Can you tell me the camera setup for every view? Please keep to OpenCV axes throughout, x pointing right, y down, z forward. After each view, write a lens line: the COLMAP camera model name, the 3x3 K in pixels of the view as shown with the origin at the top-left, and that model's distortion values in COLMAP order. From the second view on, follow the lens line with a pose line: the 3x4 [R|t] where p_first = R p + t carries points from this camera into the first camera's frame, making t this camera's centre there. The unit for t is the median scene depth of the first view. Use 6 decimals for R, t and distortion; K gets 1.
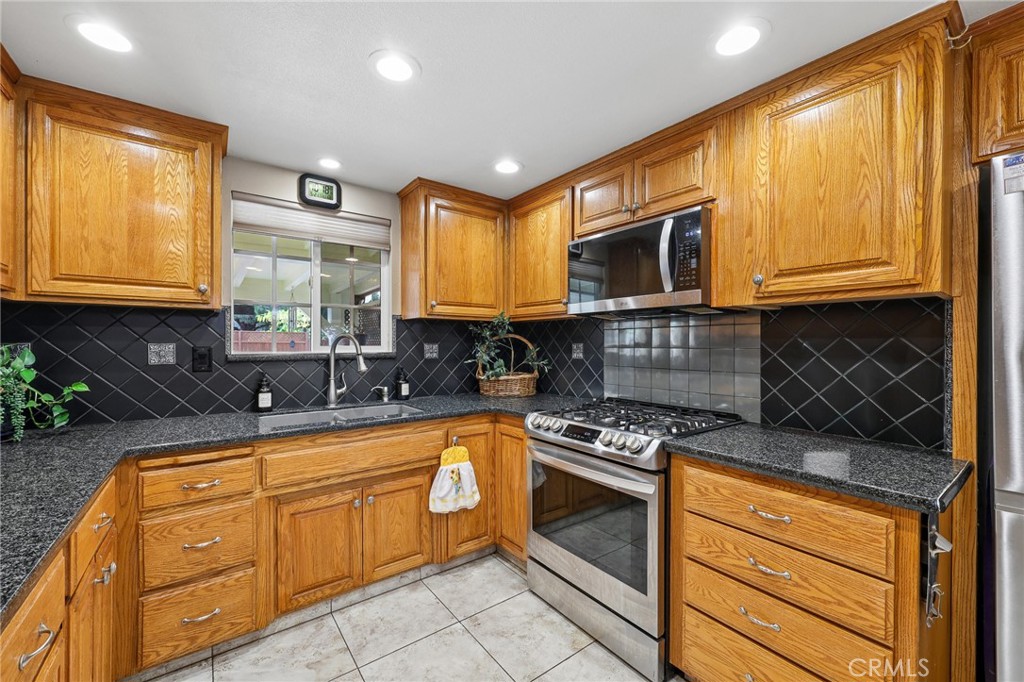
lens RADIAL K [[411.8, 0, 512.7], [0, 411.8, 345.1], [0, 0, 1]] dist [-0.001450, 0.000012]
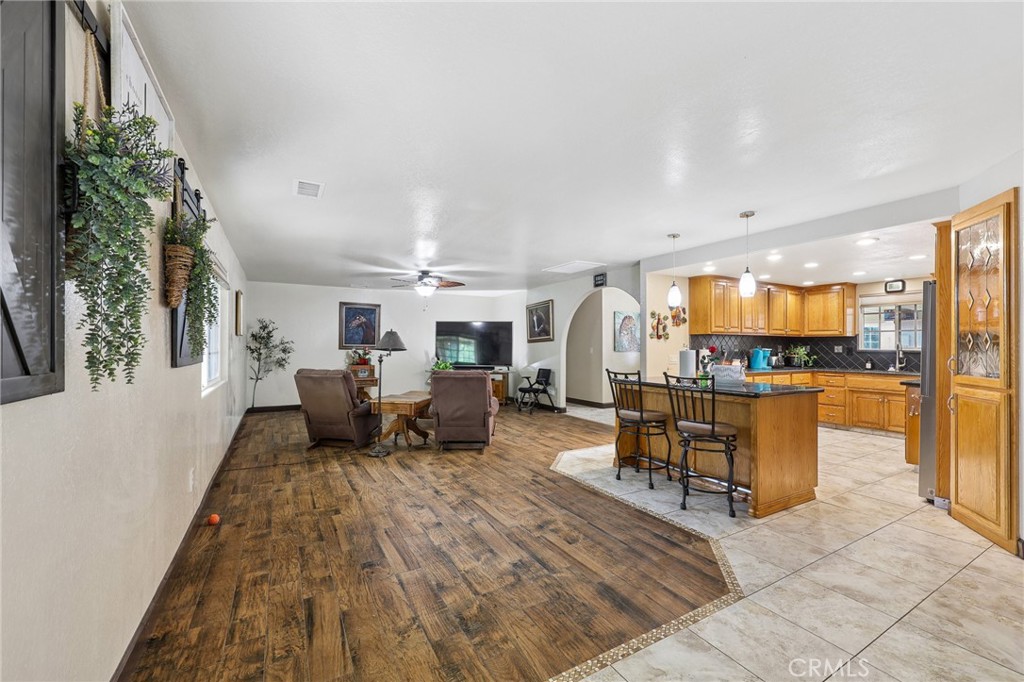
lens RADIAL K [[411.8, 0, 516.3], [0, 411.8, 341.8], [0, 0, 1]] dist [-0.001450, 0.000012]
pose [[-0.118226, -0.008991, -0.992946, 2.867272], [-0.006123, 0.999947, -0.008325, 0.005181], [0.992968, 0.005096, -0.118274, -1.250724]]
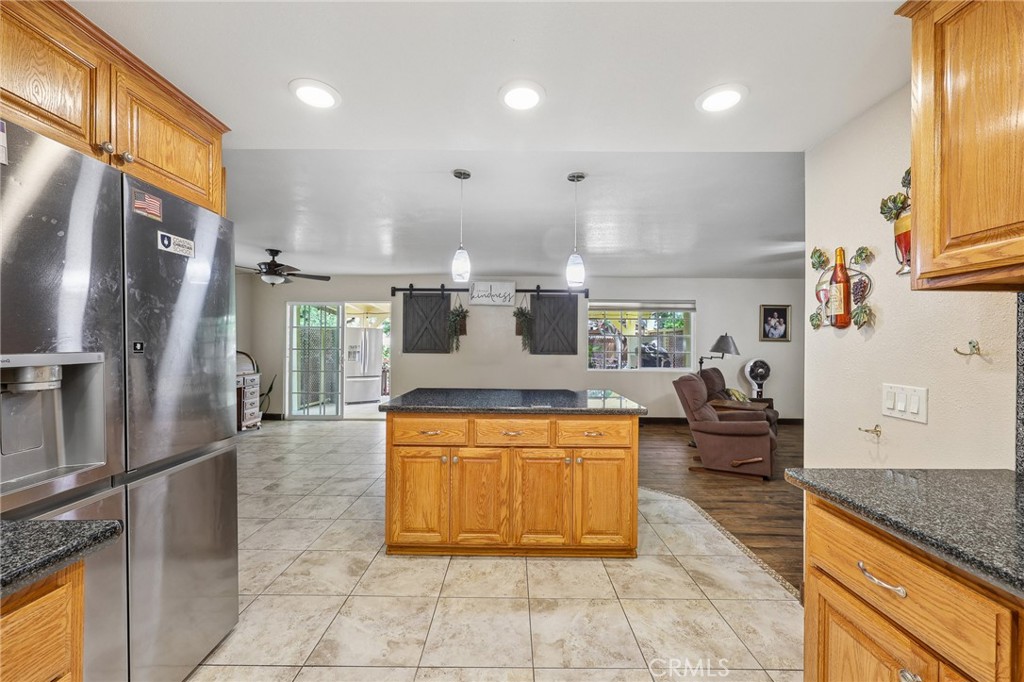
lens RADIAL K [[411.8, 0, 508.4], [0, 411.8, 342.6], [0, 0, 1]] dist [-0.001450, 0.000012]
pose [[-0.794252, -0.002194, 0.607584, -0.054363], [-0.007873, 0.999947, -0.006682, -0.000921], [-0.607537, -0.010091, -0.794227, 0.569939]]
